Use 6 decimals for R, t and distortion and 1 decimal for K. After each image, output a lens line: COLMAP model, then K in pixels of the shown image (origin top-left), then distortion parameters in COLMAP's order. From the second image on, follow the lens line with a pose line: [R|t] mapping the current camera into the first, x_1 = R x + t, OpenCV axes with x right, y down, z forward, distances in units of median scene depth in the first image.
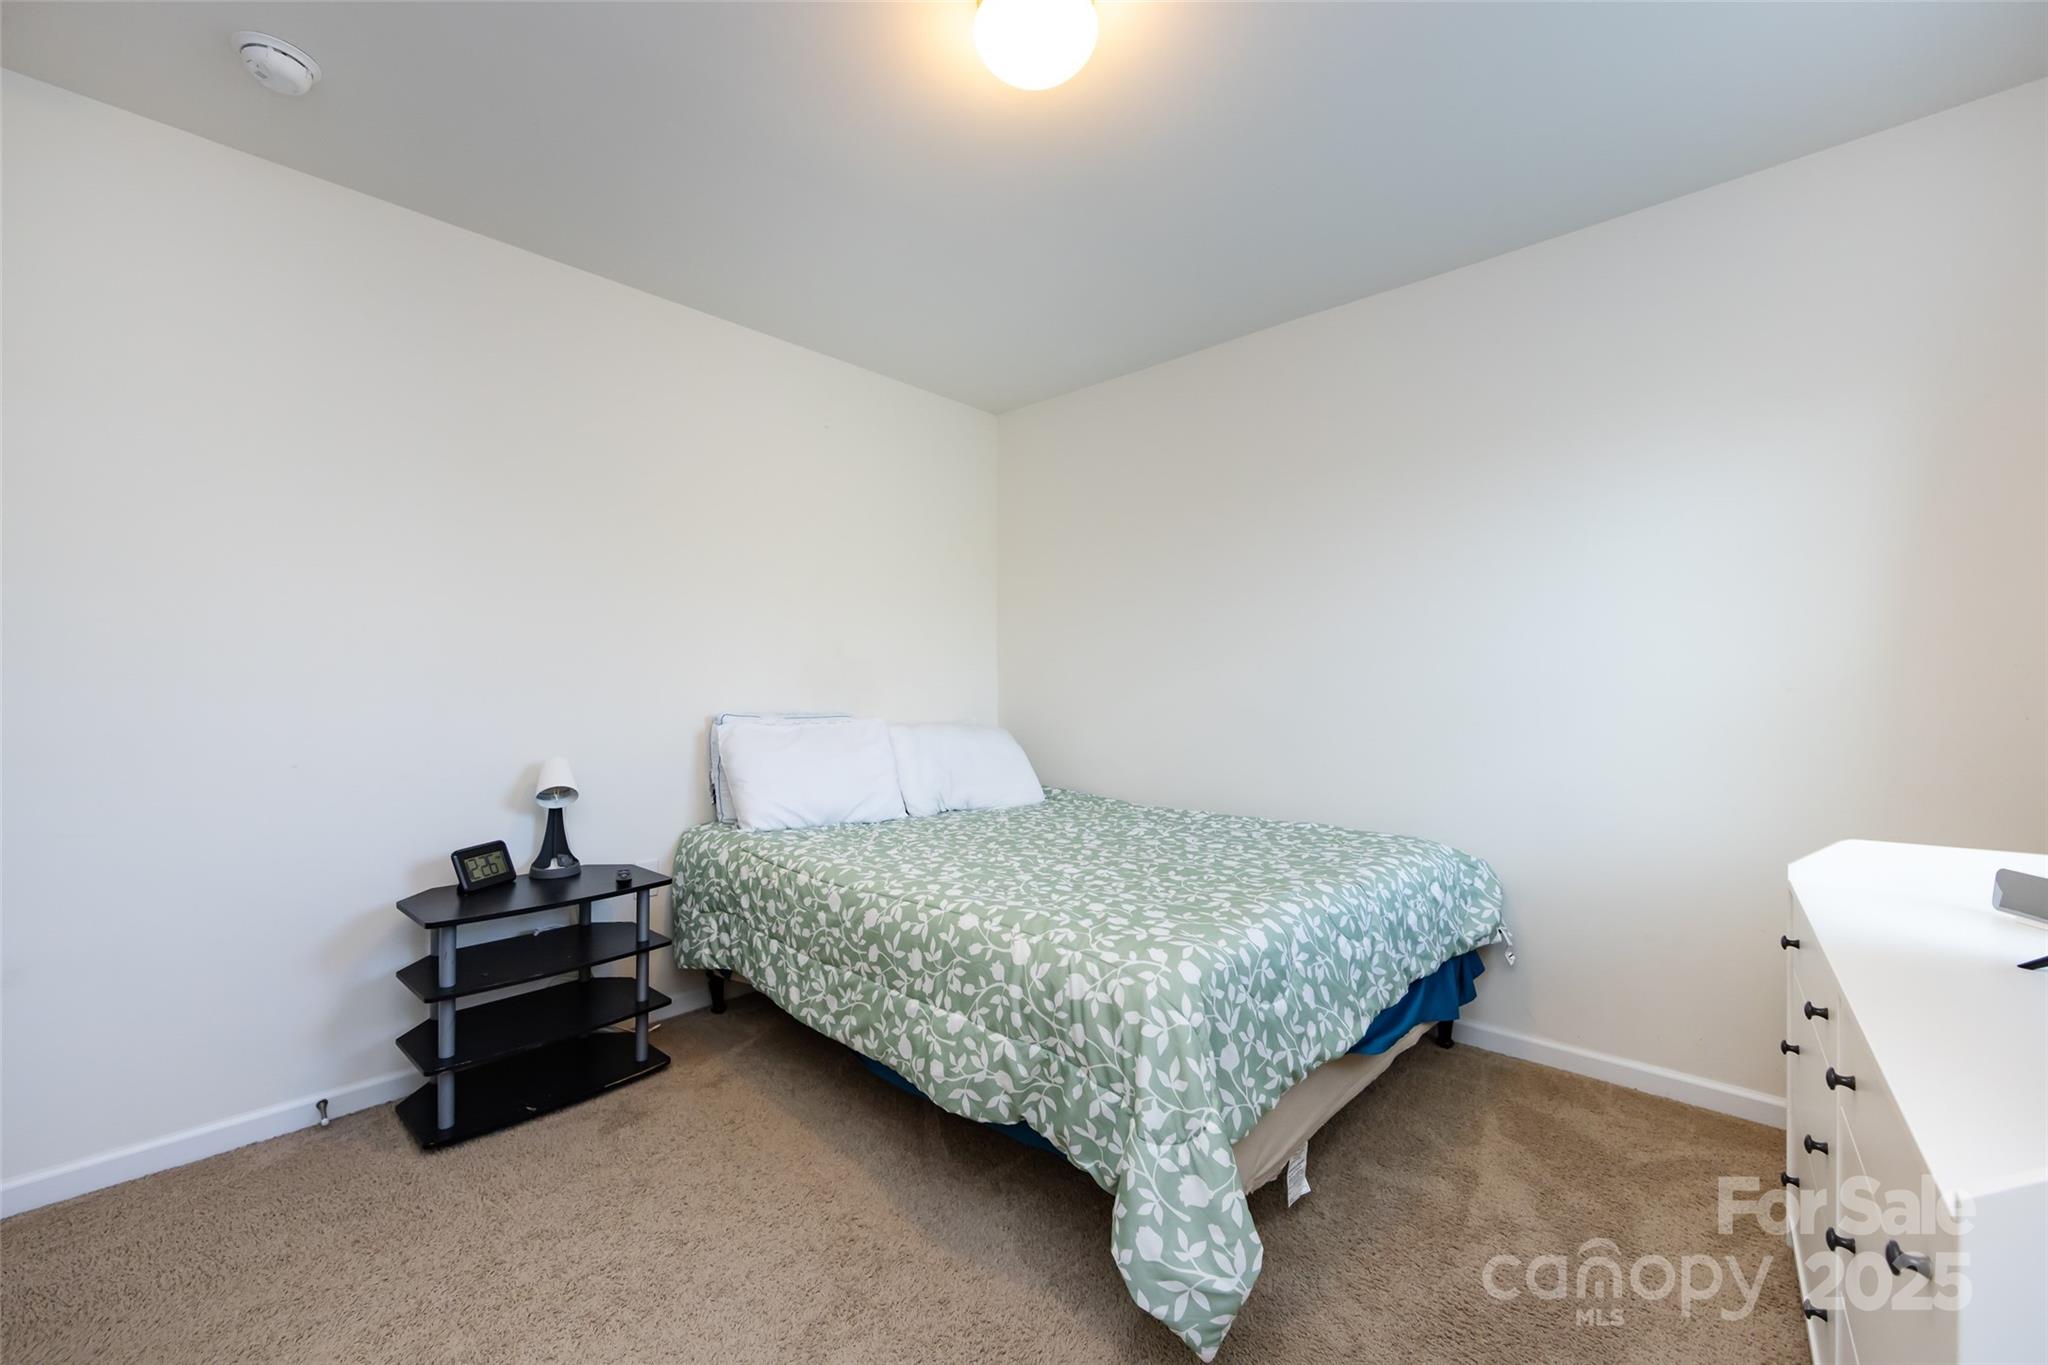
lens RADIAL K [[803.1, 0, 1021.2], [0, 803.1, 687.2], [0, 0, 1]] dist [-0.002006, -0.000007]
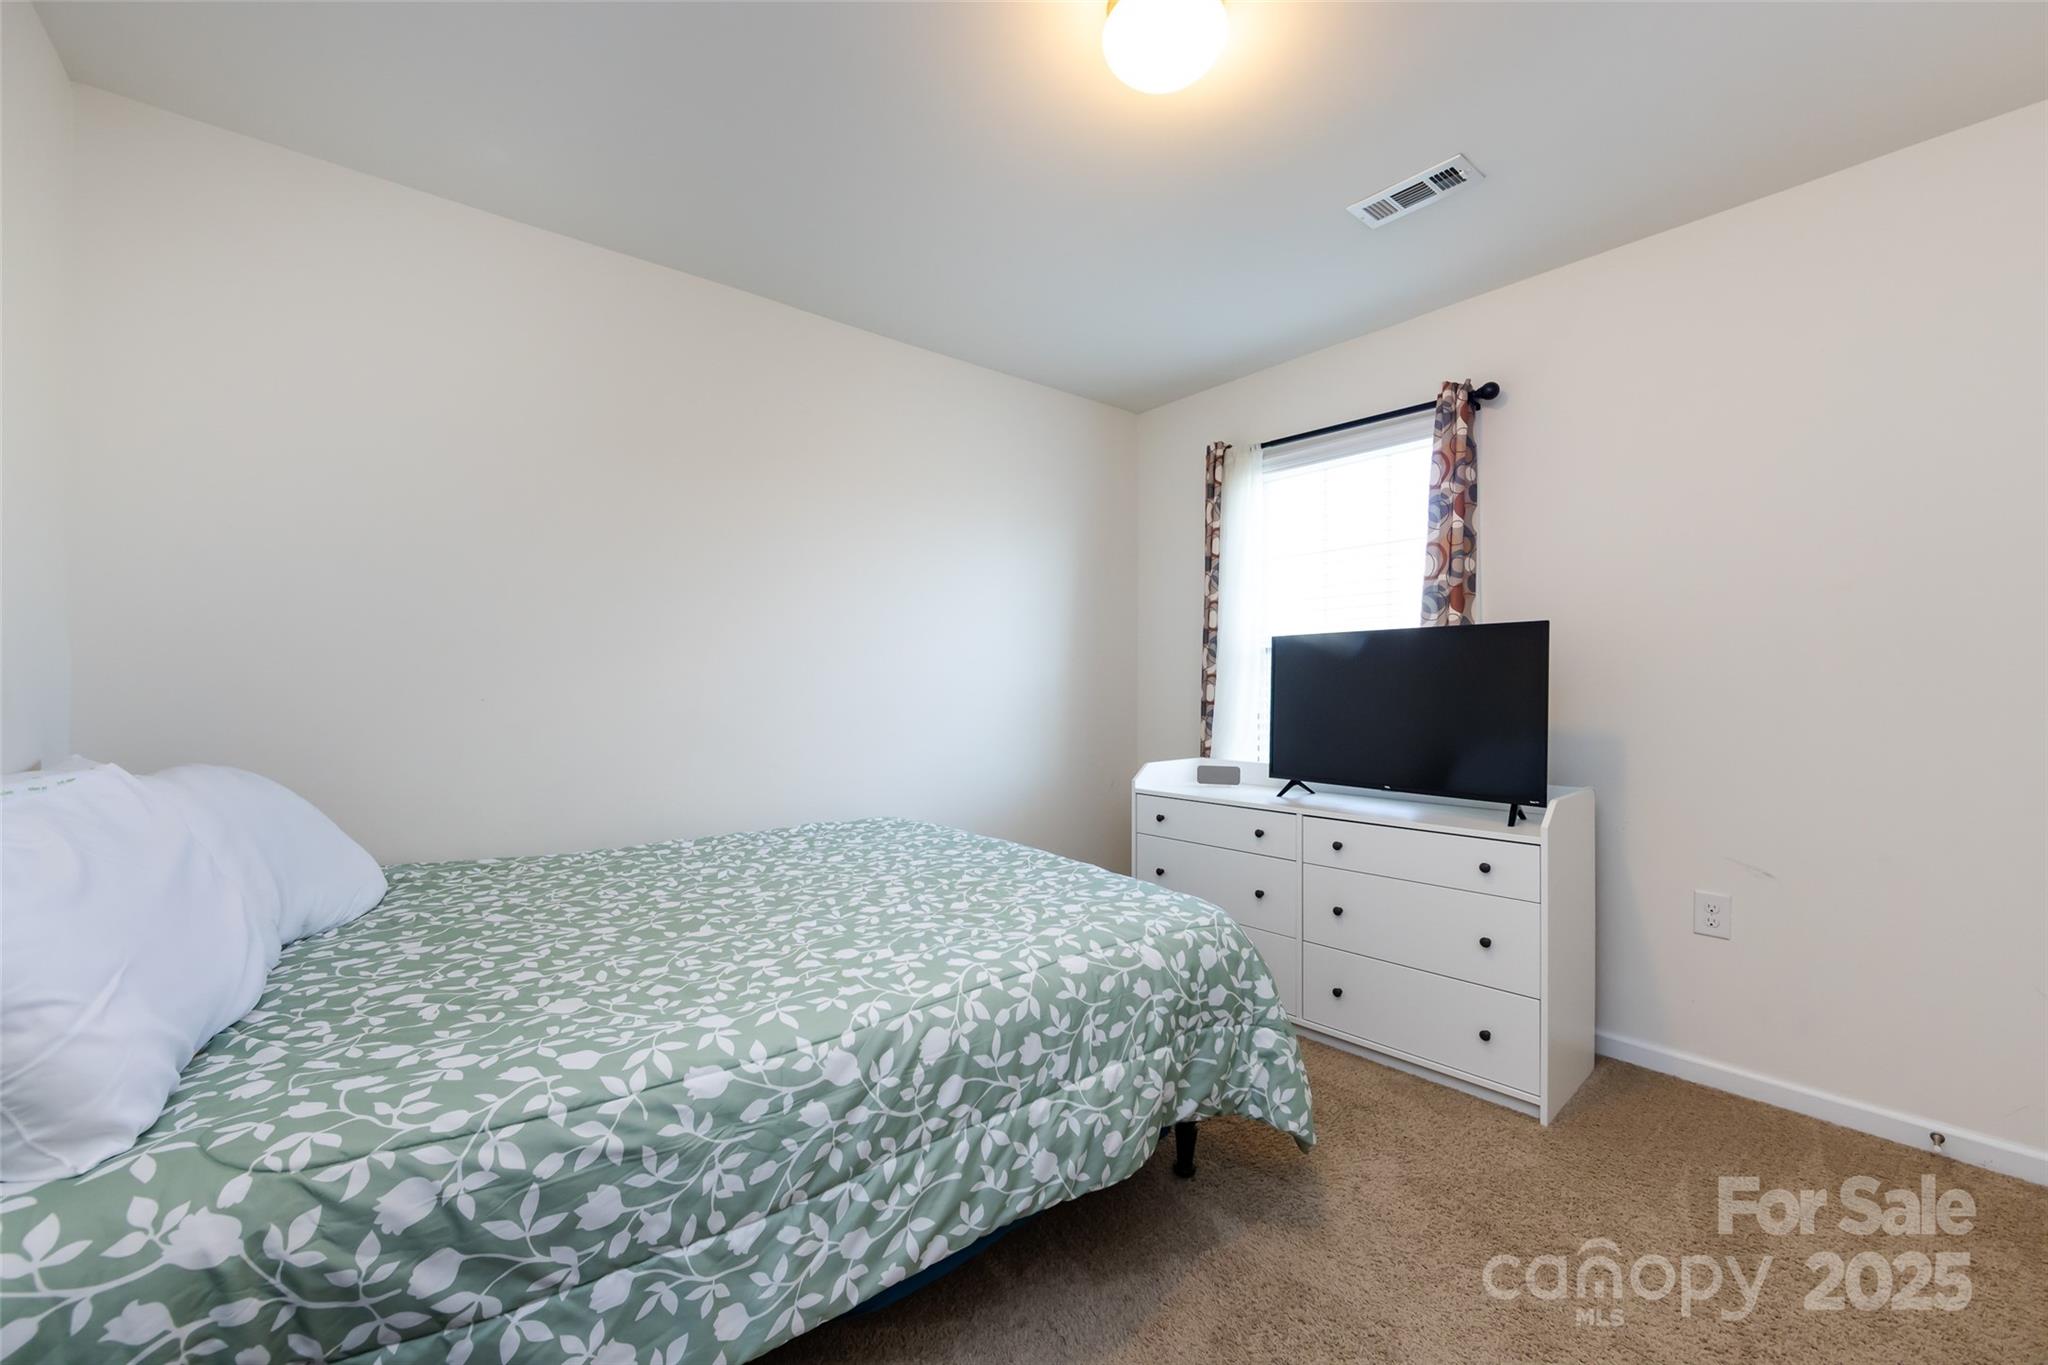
lens RADIAL K [[811.4, 0, 1025.4], [0, 811.4, 687.2], [0, 0, 1]] dist [-0.002343, -0.000644]
pose [[0.124669, 0.012988, 0.992113, -0.796849], [0.004765, 0.999895, -0.013689, 0.008451], [-0.992187, 0.006434, 0.124595, 0.809517]]
